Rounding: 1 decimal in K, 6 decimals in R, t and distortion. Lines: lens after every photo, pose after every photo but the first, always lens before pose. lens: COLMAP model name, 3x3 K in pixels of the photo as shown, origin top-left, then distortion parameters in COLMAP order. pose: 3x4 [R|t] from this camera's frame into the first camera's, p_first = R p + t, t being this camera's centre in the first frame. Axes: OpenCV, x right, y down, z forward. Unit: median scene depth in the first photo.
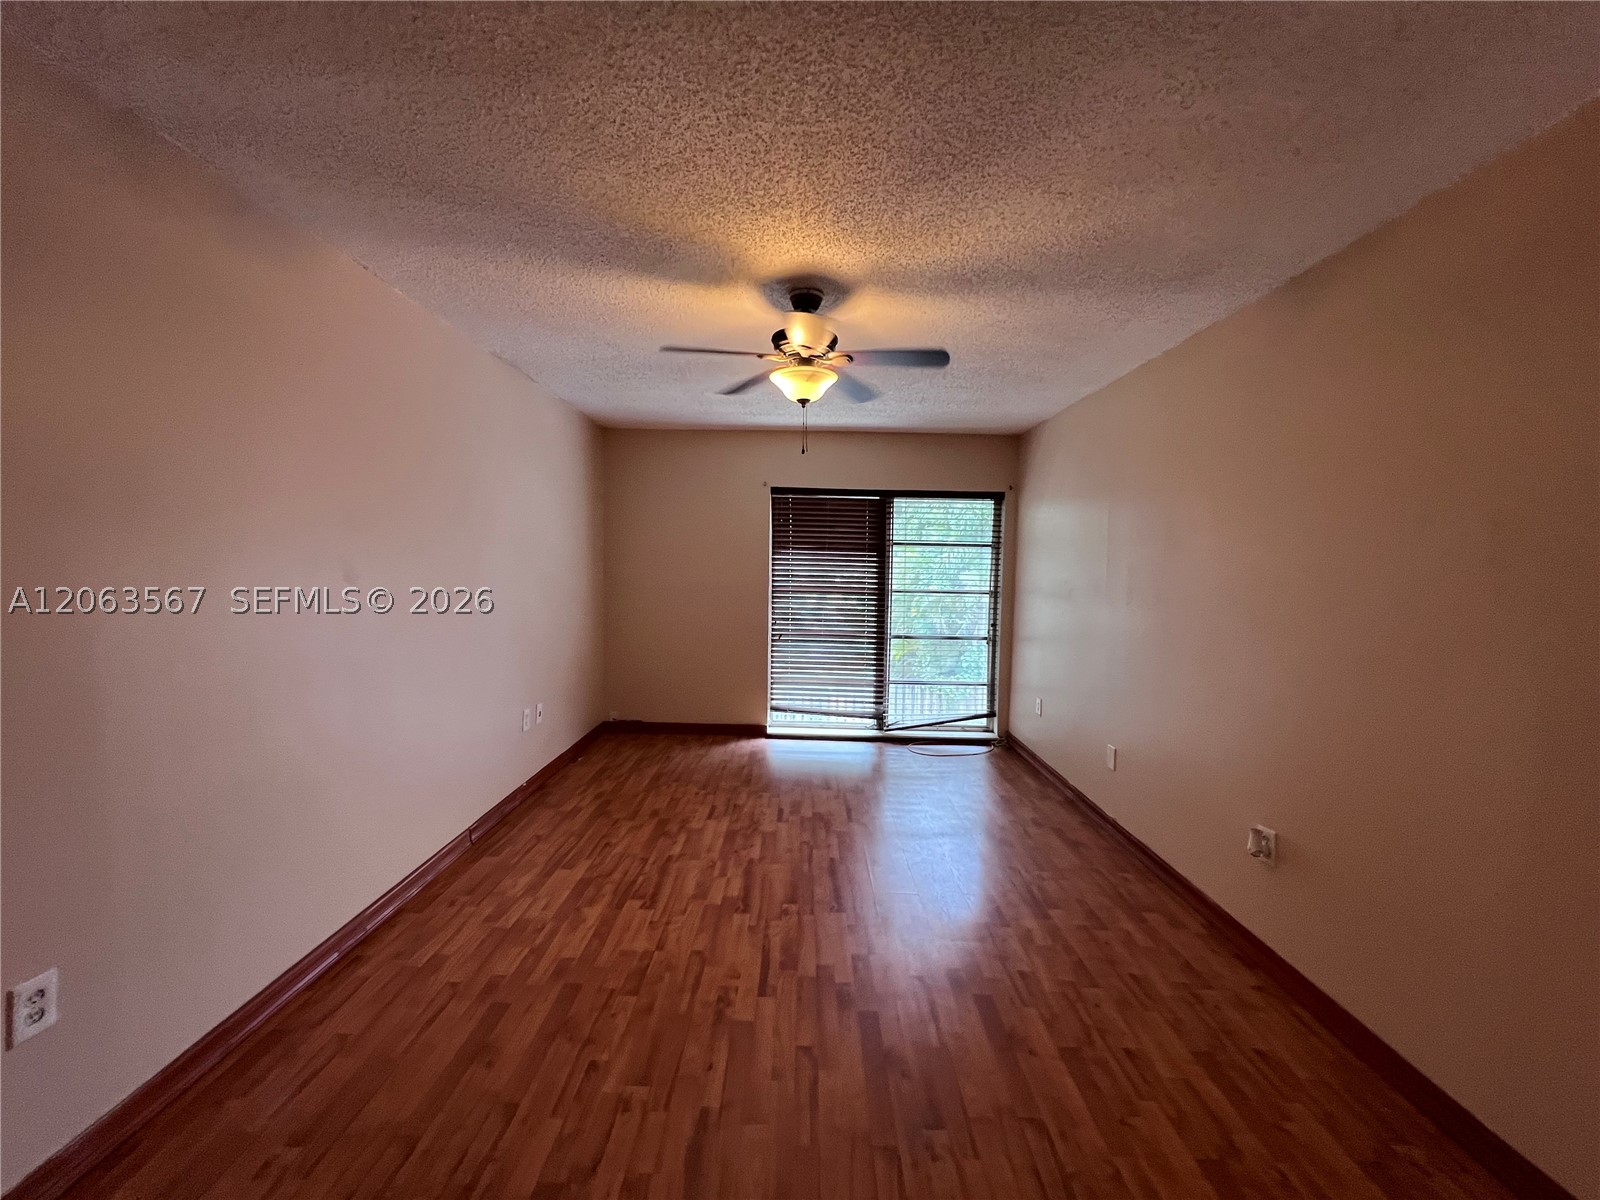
lens RADIAL K [[636.7, 0, 799.1], [0, 636.7, 600.2], [0, 0, 1]] dist [-0.001974, 0.000596]
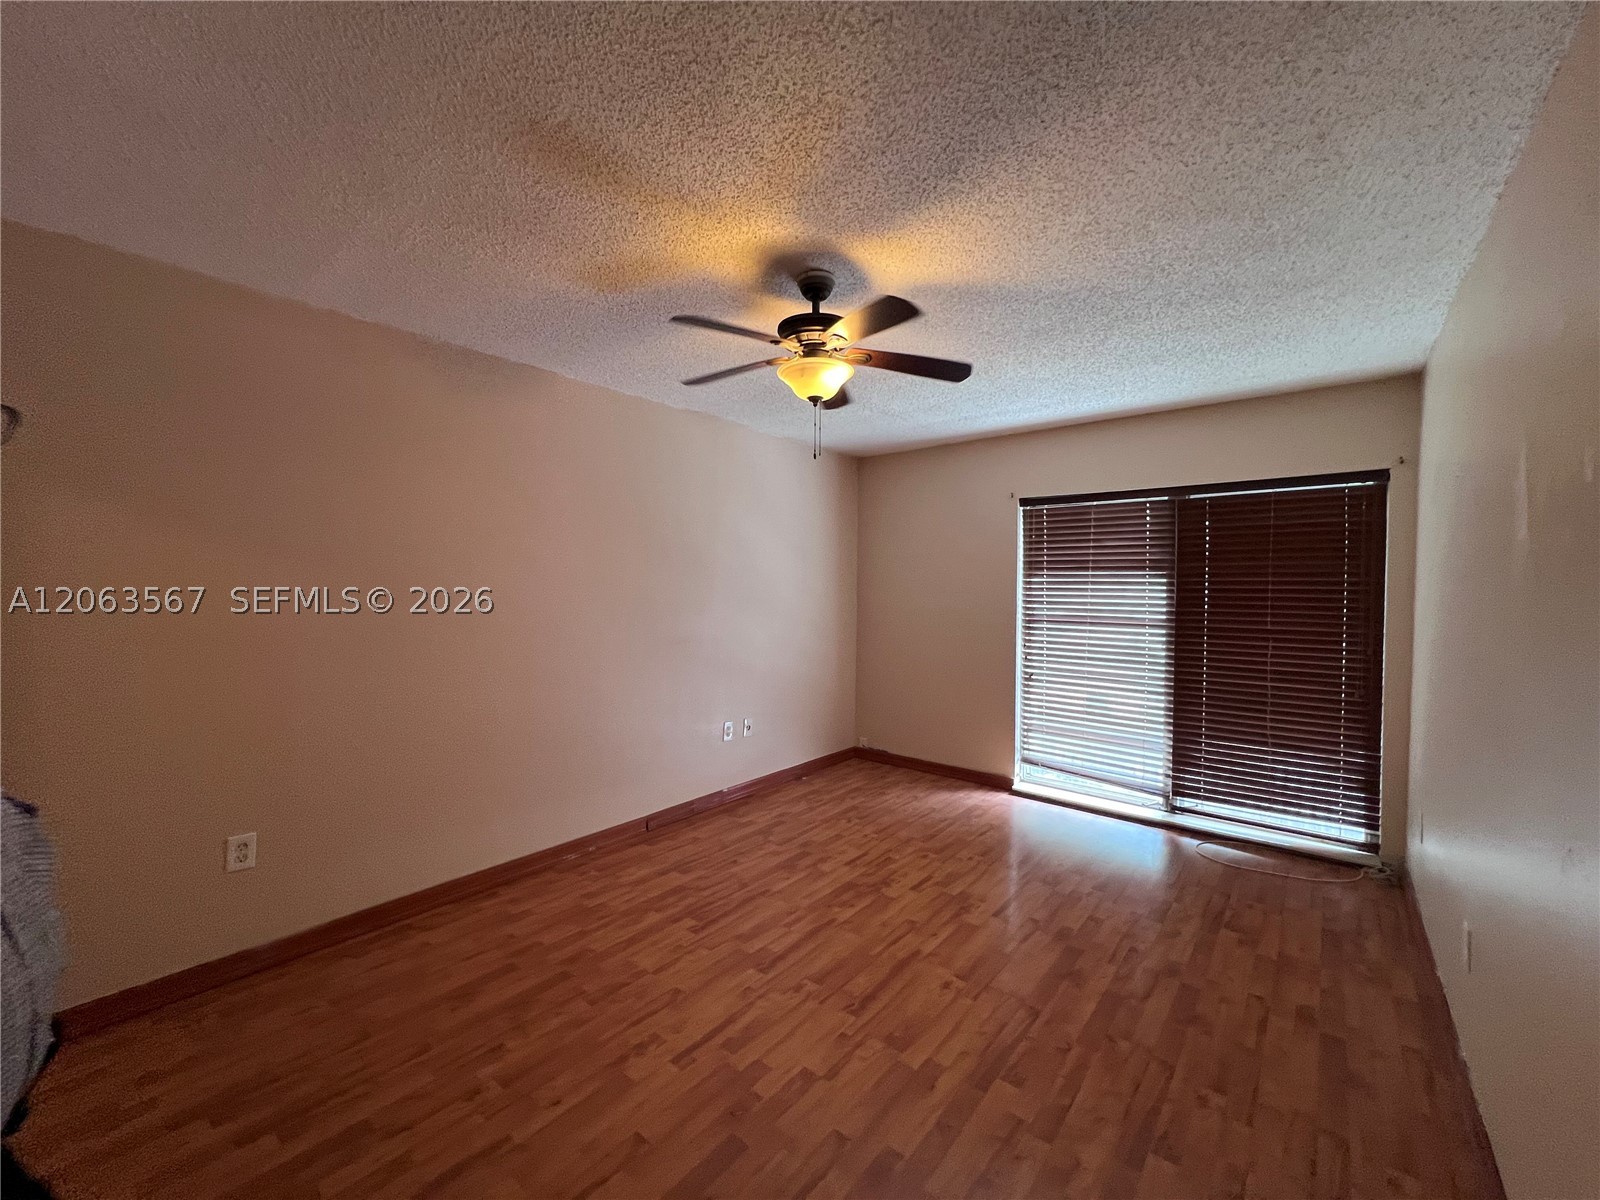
lens RADIAL K [[636.7, 0, 802.9], [0, 636.7, 601.5], [0, 0, 1]] dist [-0.001974, 0.000596]
pose [[0.777060, 0.000868, -0.629426, 0.468685], [-0.028491, 0.999023, -0.033796, -0.004157], [0.628781, 0.044194, 0.776325, 0.278512]]
